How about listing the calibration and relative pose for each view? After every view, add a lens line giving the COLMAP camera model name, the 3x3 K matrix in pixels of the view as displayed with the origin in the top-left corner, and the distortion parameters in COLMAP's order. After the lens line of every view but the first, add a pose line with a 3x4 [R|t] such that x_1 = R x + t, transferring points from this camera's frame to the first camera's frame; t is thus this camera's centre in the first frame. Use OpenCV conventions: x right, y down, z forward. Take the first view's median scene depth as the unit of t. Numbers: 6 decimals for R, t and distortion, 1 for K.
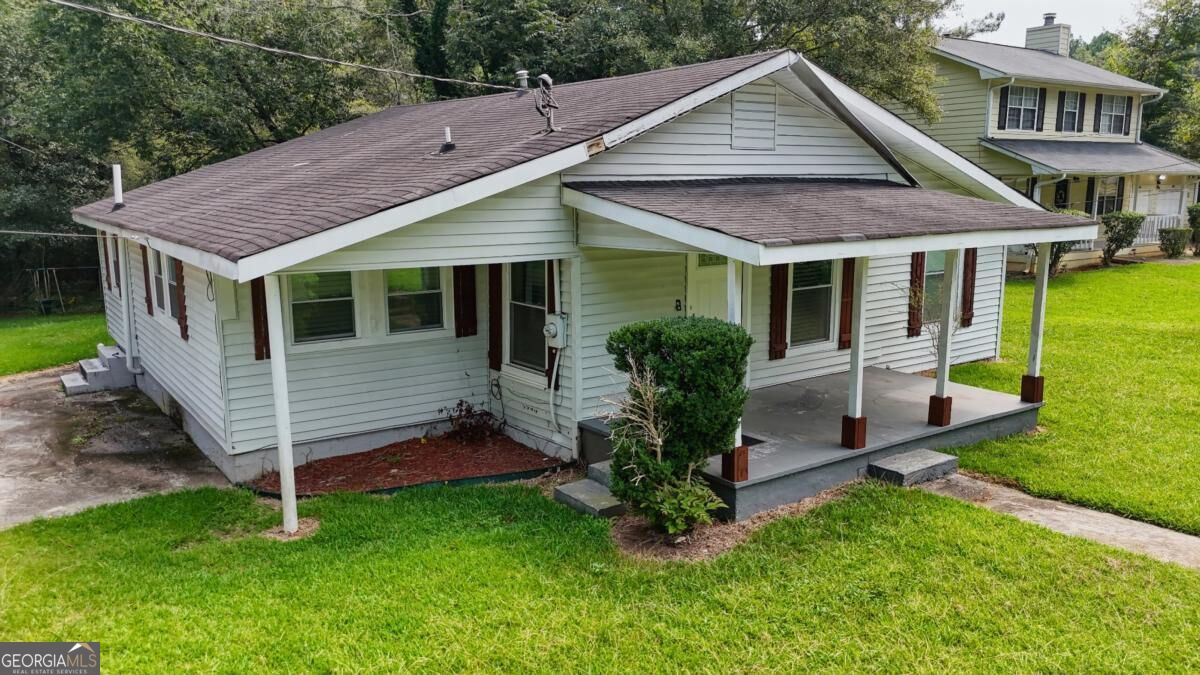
lens RADIAL K [[881.0, 0, 607.7], [0, 881.0, 339.8], [0, 0, 1]] dist [0.054332, -0.001636]
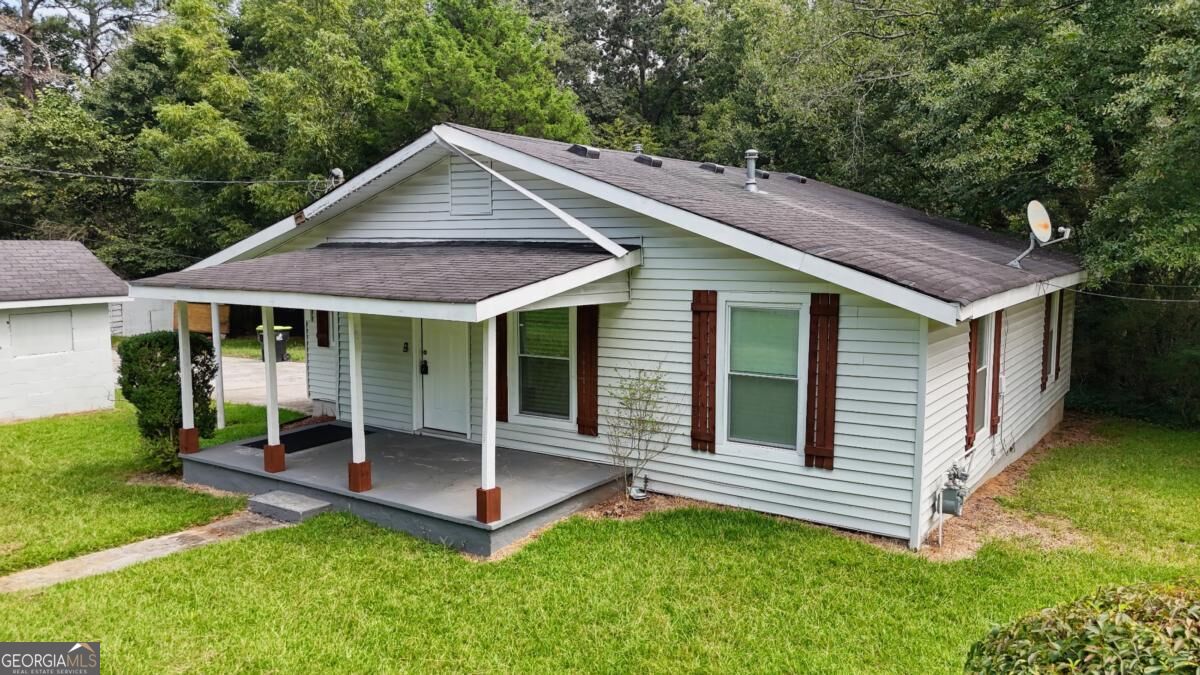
lens RADIAL K [[881.0, 0, 607.7], [0, 881.0, 339.8], [0, 0, 1]] dist [0.054332, -0.001636]
pose [[0.343766, 0.107954, -0.932829, 1.240722], [-0.169586, 0.984174, 0.051400, -0.150237], [0.923615, 0.140526, 0.356633, 0.797908]]
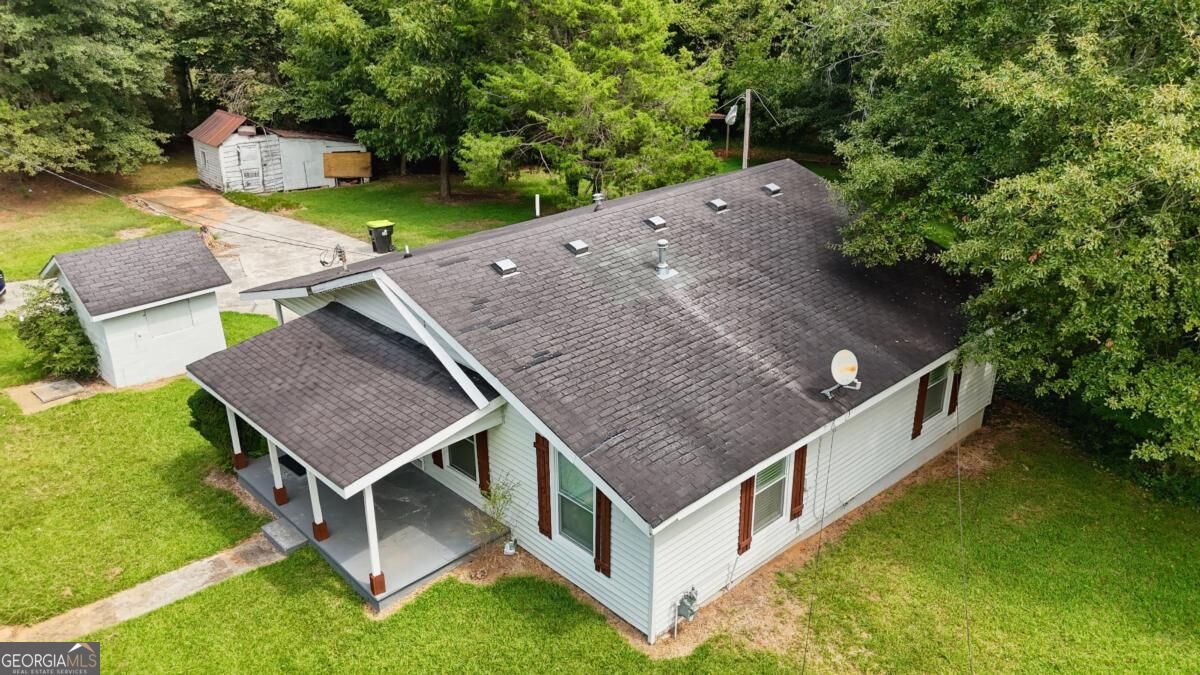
lens RADIAL K [[881.0, 0, 607.7], [0, 881.0, 339.8], [0, 0, 1]] dist [0.054332, -0.001636]
pose [[0.131577, 0.395932, -0.908805, 1.518489], [-0.171291, 0.912066, 0.372553, -0.772465], [0.976395, 0.106651, 0.187826, 1.045673]]
